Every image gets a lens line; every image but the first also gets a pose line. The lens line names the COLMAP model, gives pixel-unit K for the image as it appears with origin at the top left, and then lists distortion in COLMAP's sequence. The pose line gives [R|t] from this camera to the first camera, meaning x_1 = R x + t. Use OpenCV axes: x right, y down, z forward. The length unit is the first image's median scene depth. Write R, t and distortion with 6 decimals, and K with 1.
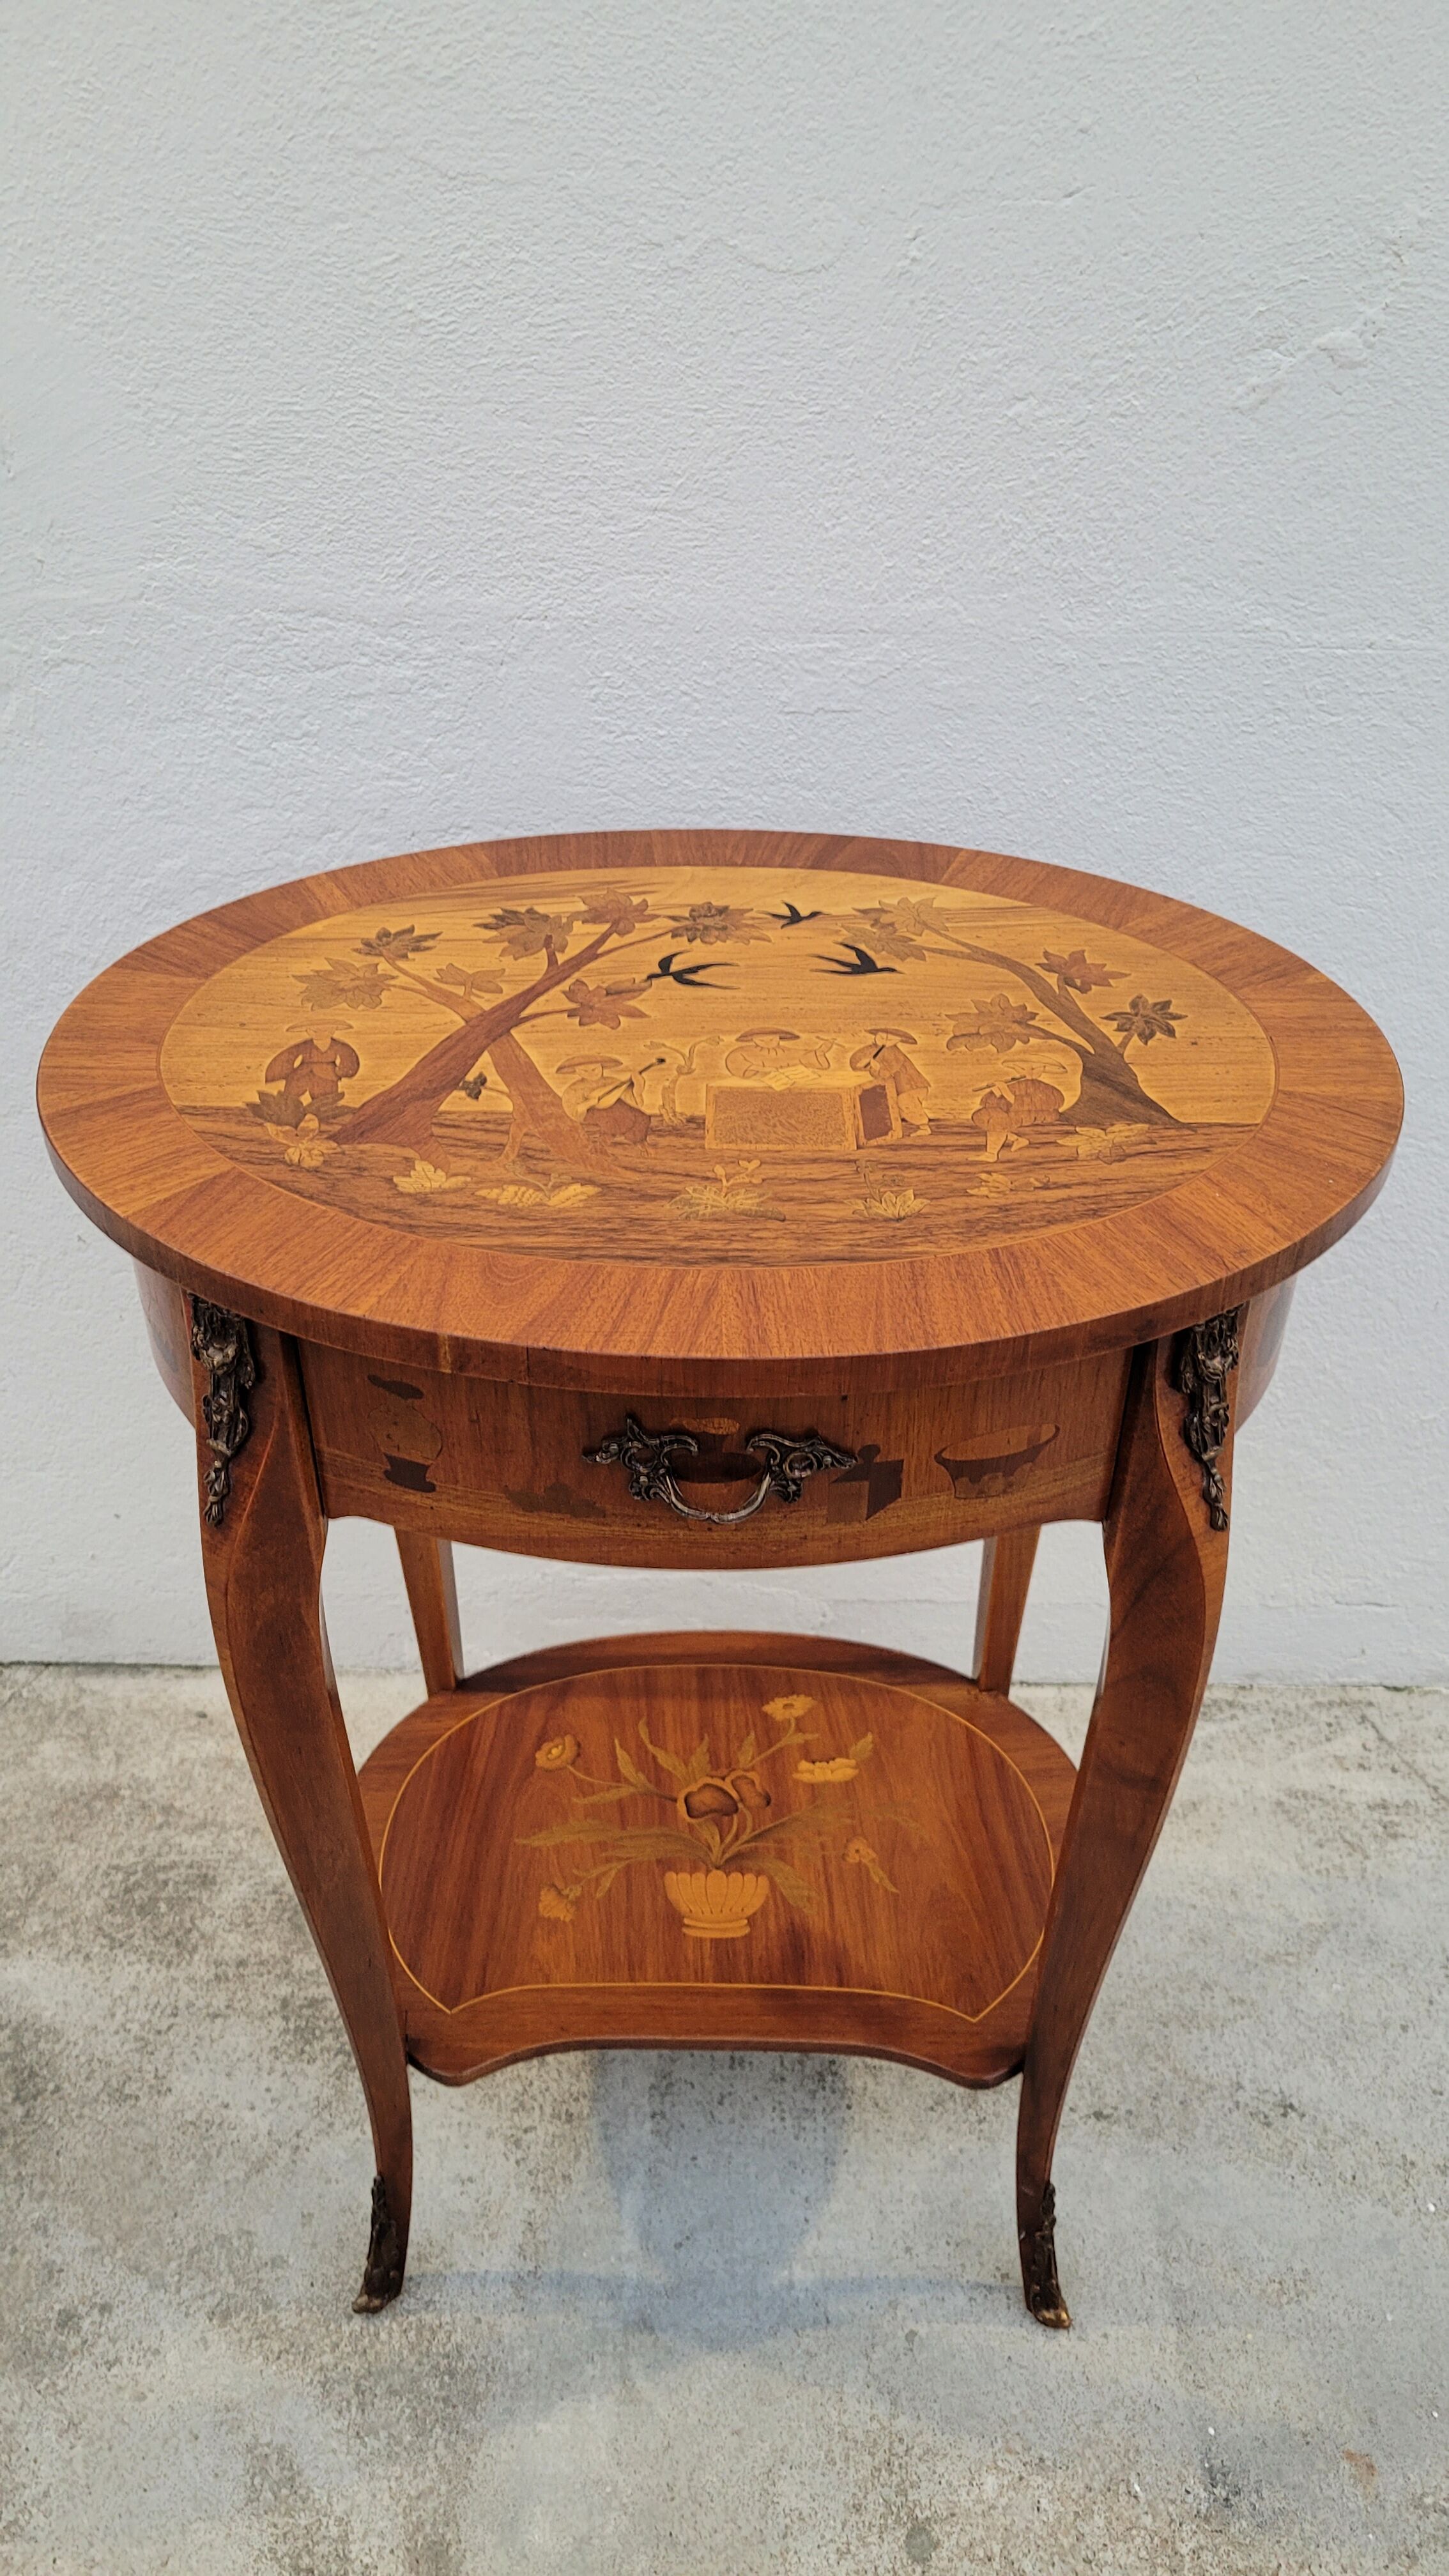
lens RADIAL K [[1951.3, 0, 730.7], [0, 1951.3, 1277.4], [0, 0, 1]] dist [0.046818, -0.031613]
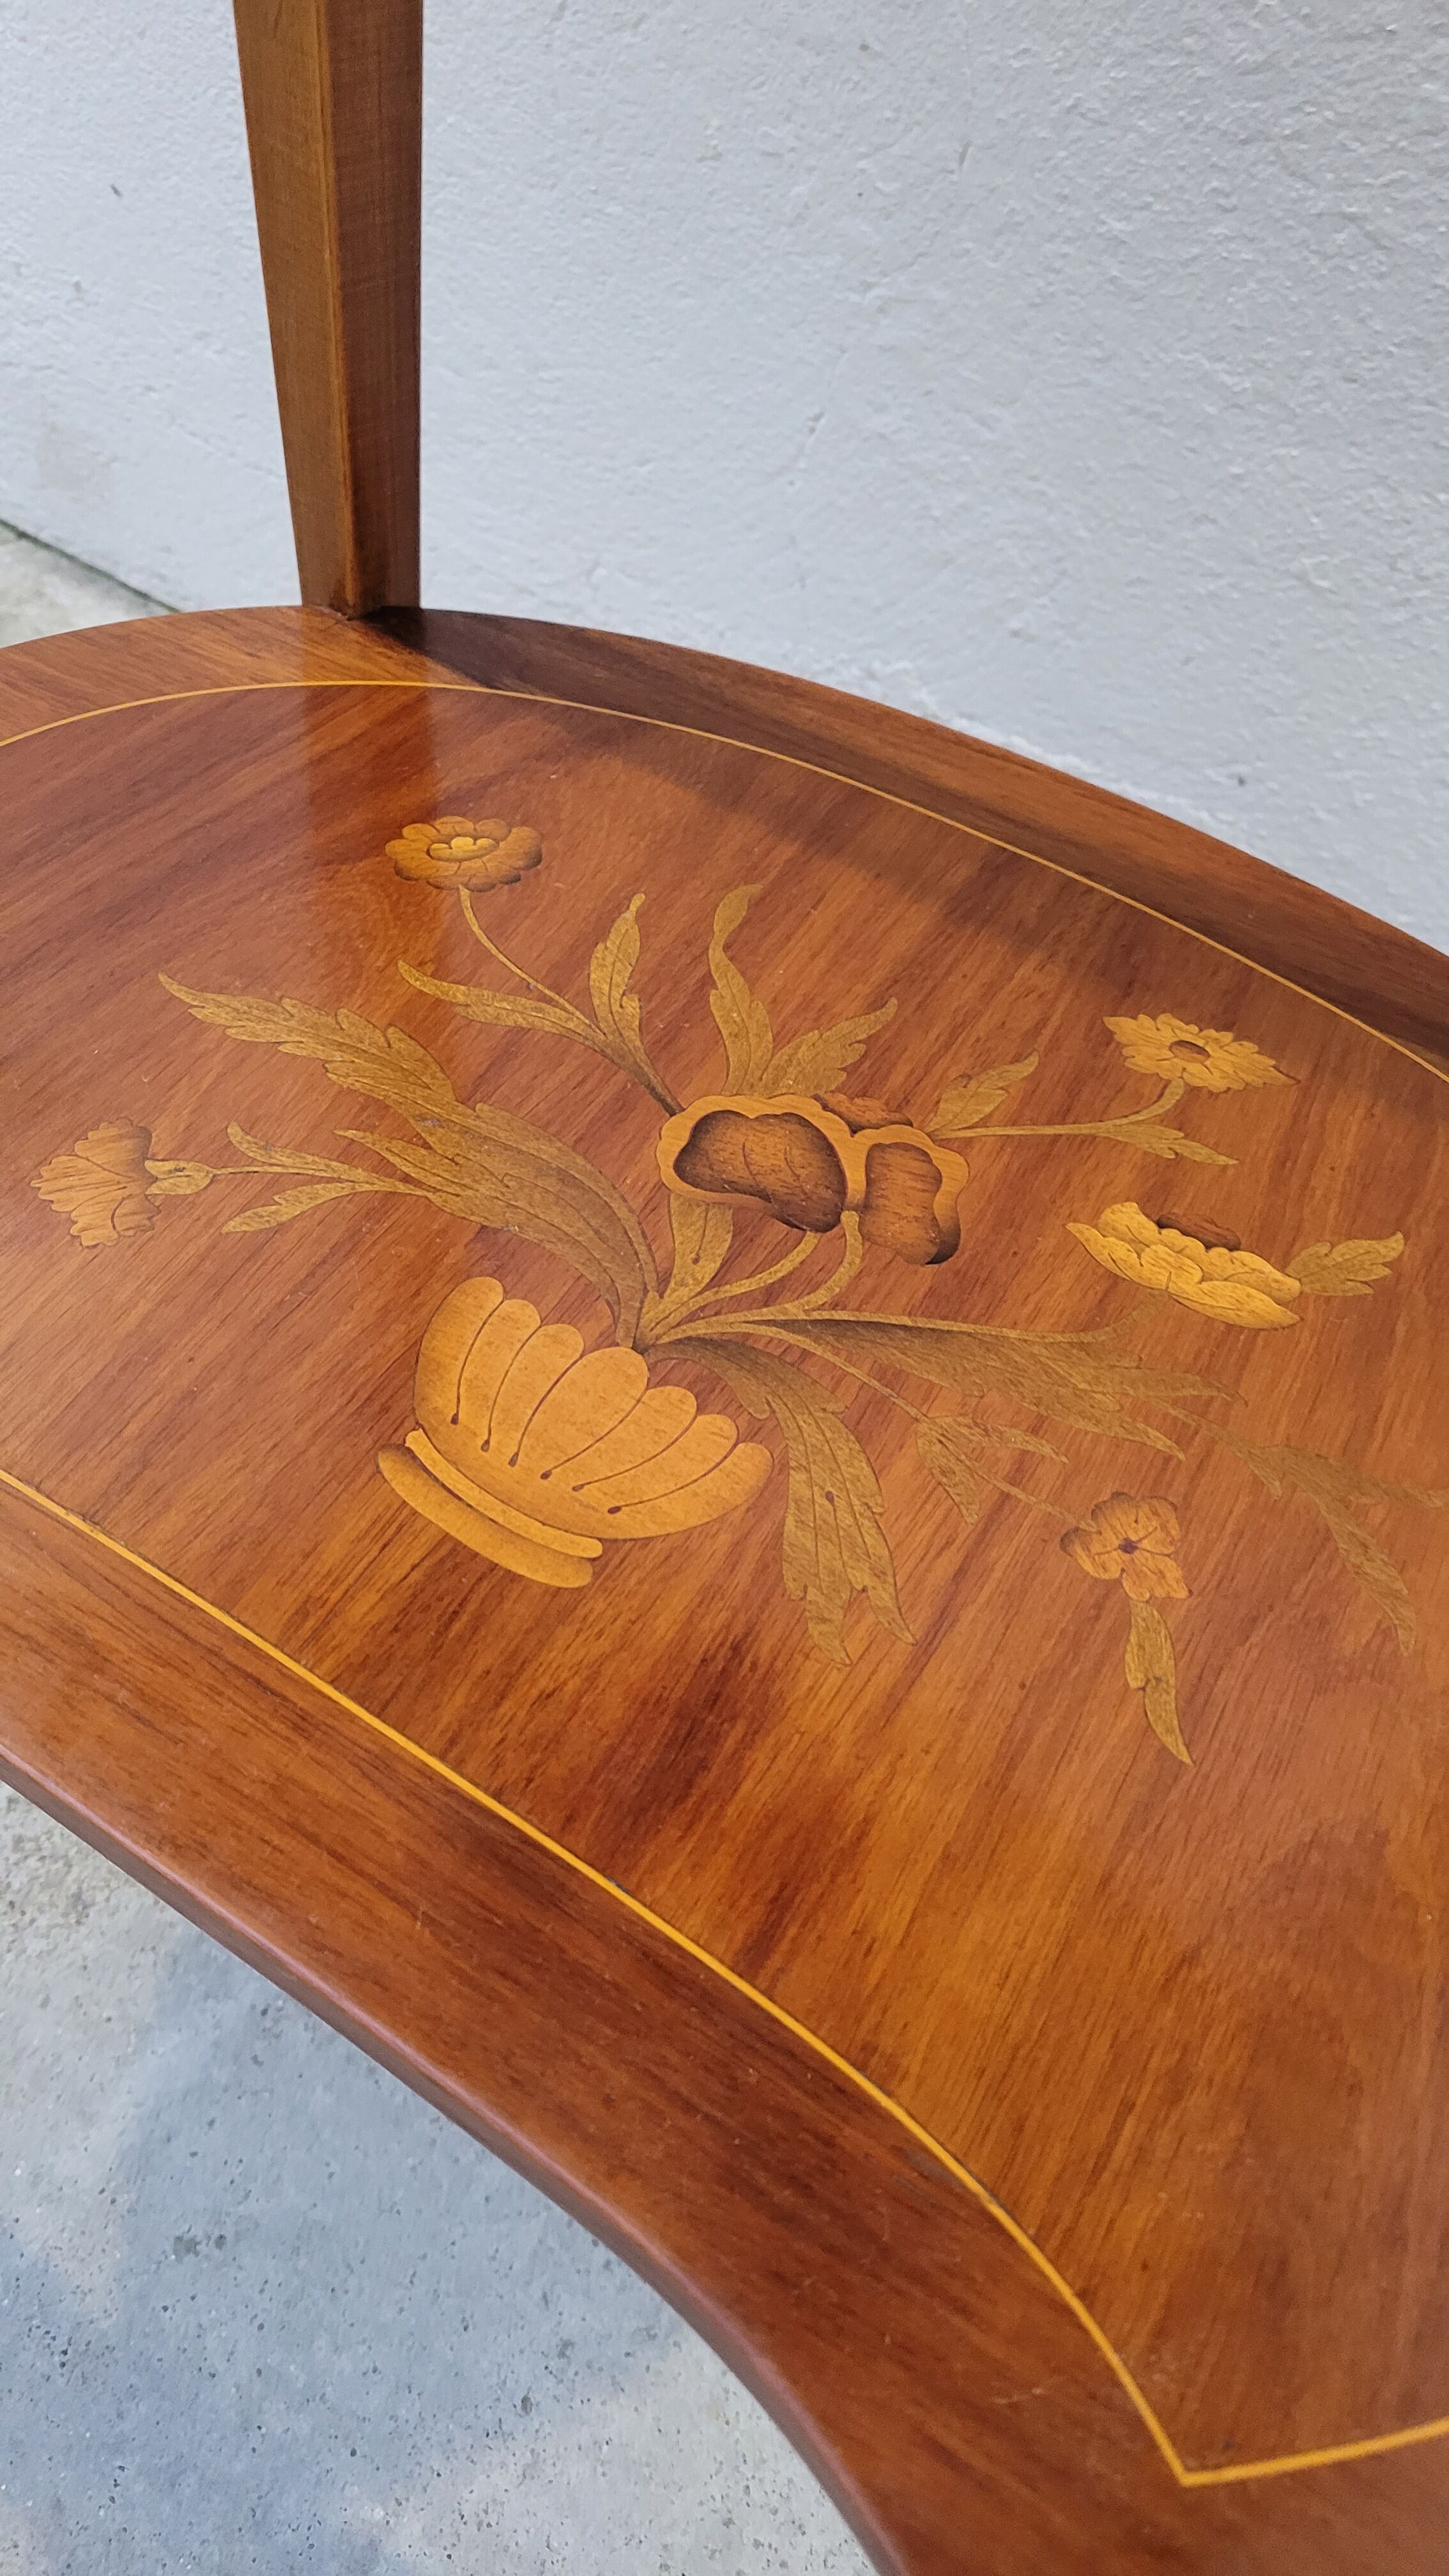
lens RADIAL K [[1990.0, 0, 712.3], [0, 1990.0, 1276.5], [0, 0, 1]] dist [0.022149, -0.015776]
pose [[0.838671, 0.454626, -0.299910, 0.084830], [-0.384376, 0.884190, 0.265449, 0.221215], [0.385857, -0.107347, 0.916292, 0.771915]]
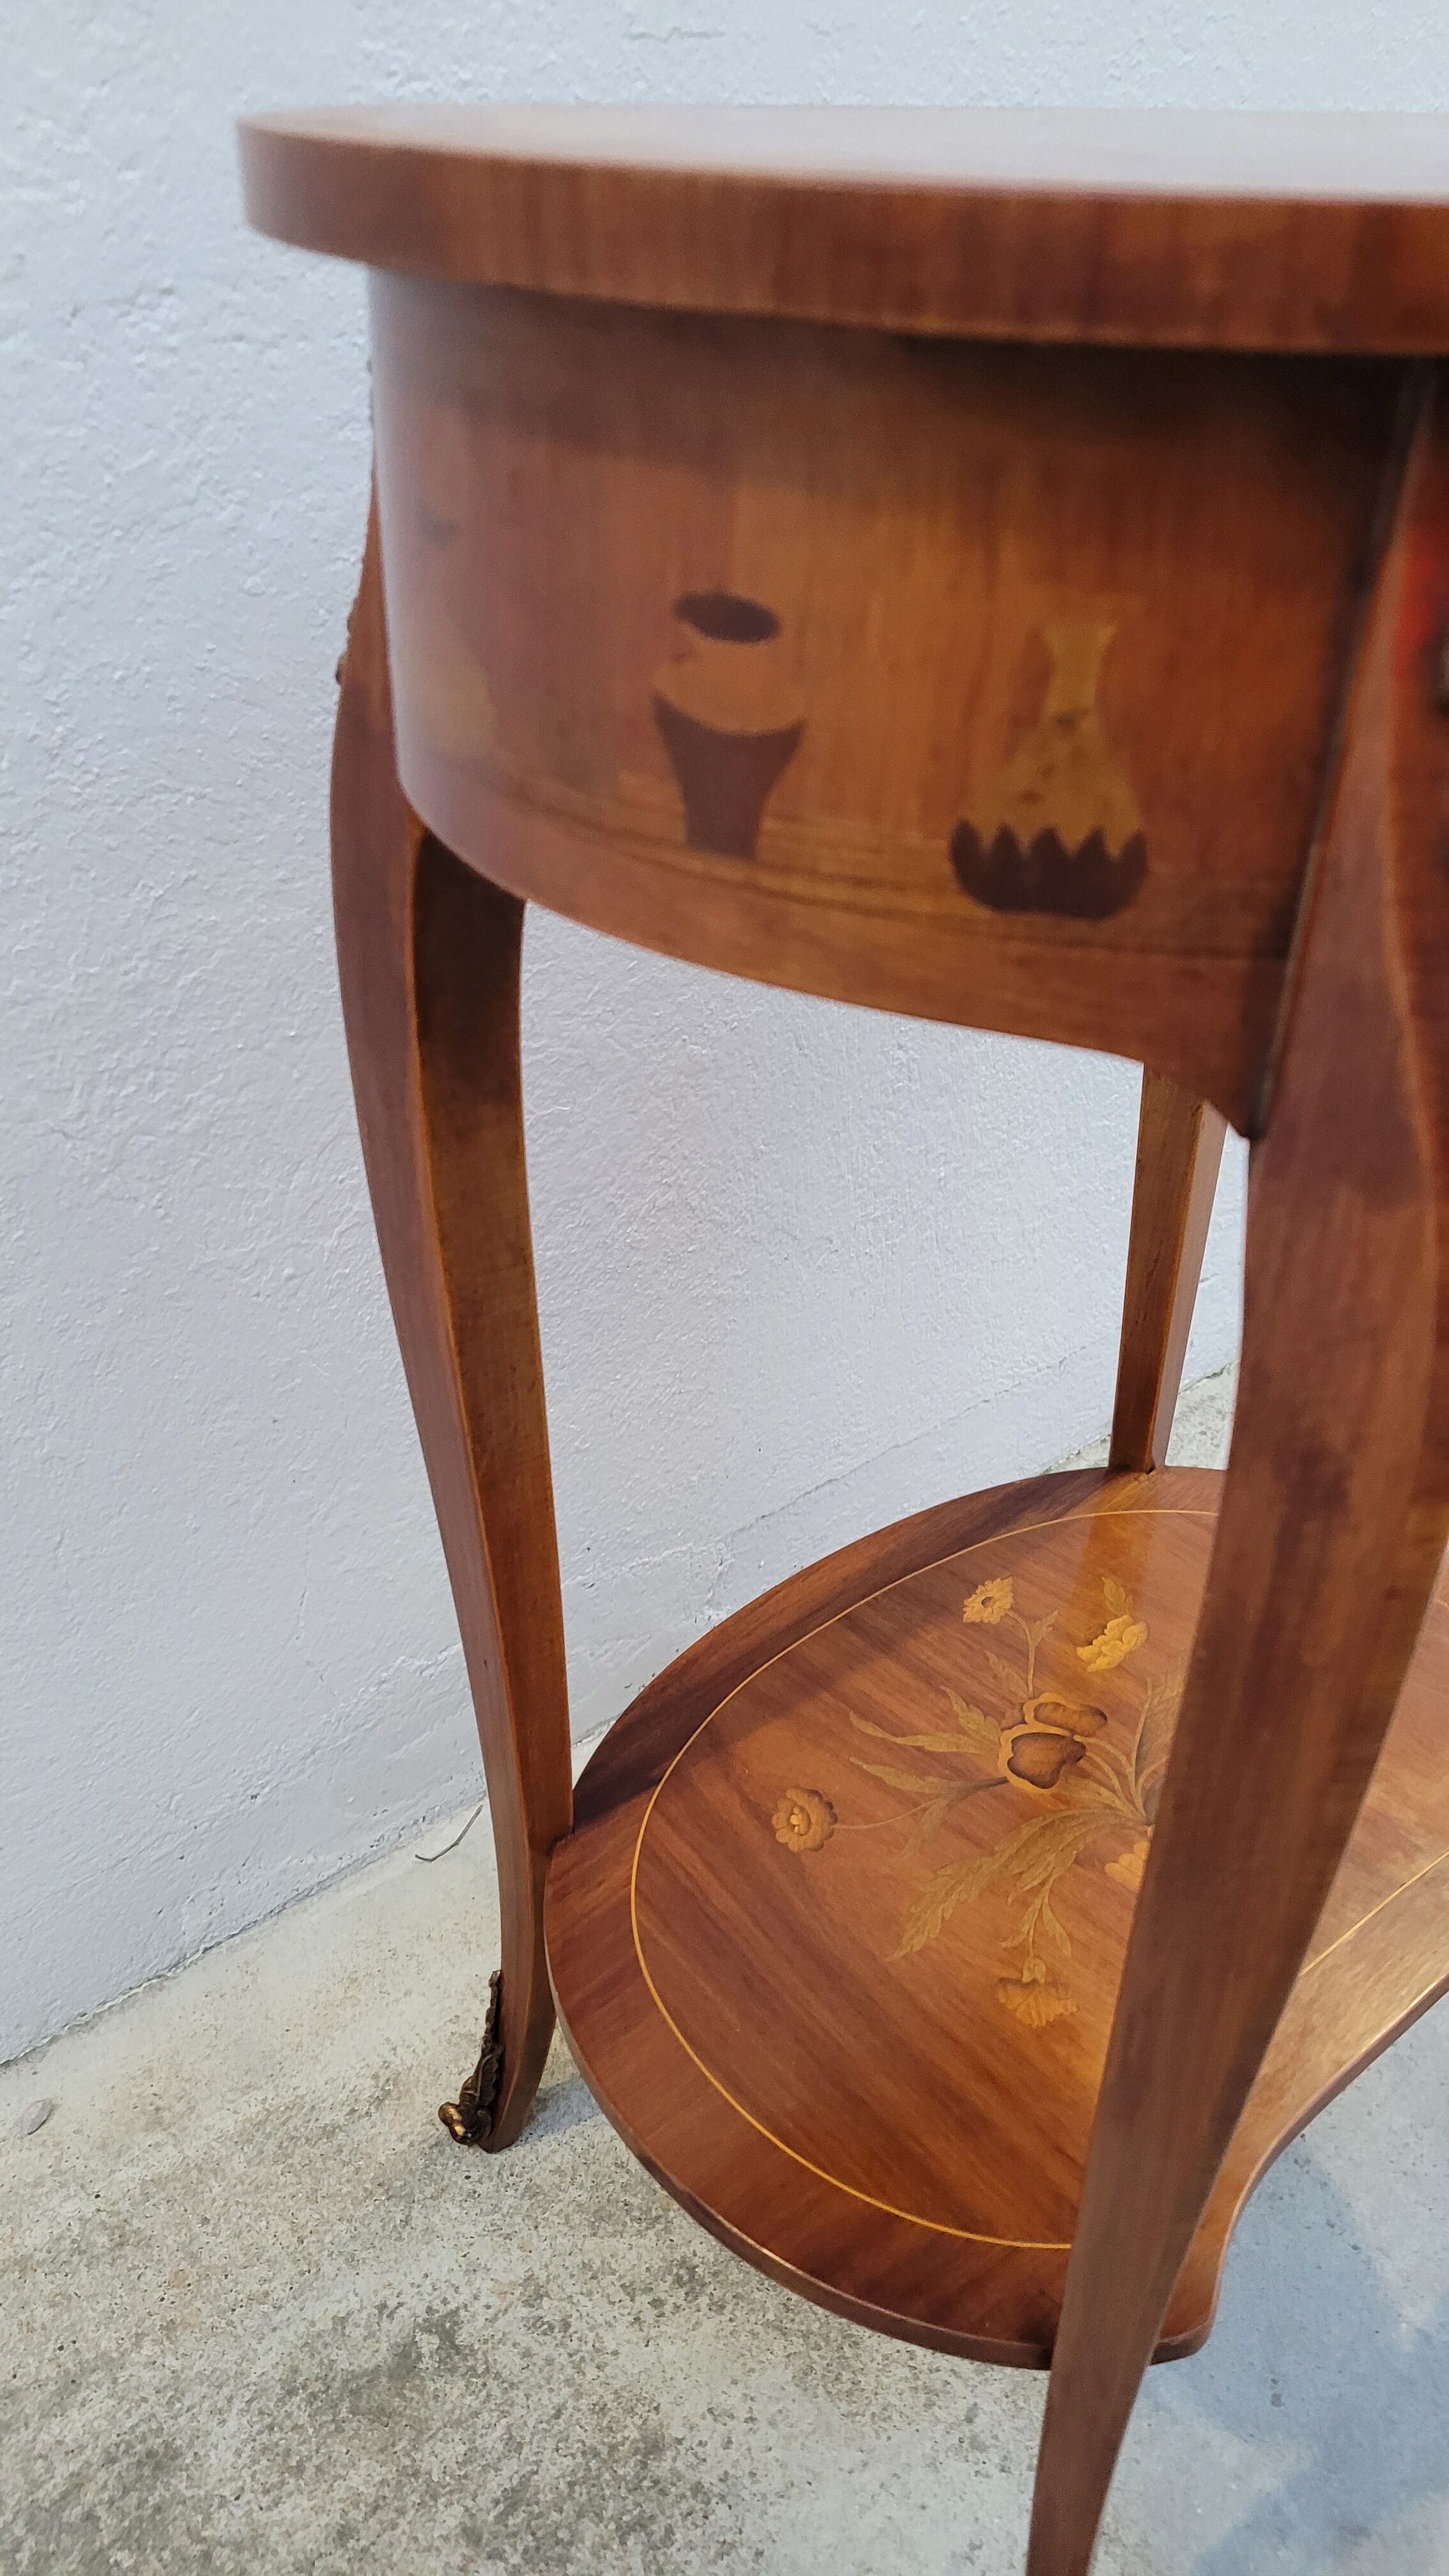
lens RADIAL K [[1941.0, 0, 722.3], [0, 1941.0, 1278.0], [0, 0, 1]] dist [0.048744, -0.029584]
pose [[0.755214, -0.339253, 0.560856, -0.426004], [0.372195, 0.926270, 0.059112, 0.046555], [-0.539558, 0.164106, 0.825801, 0.533001]]
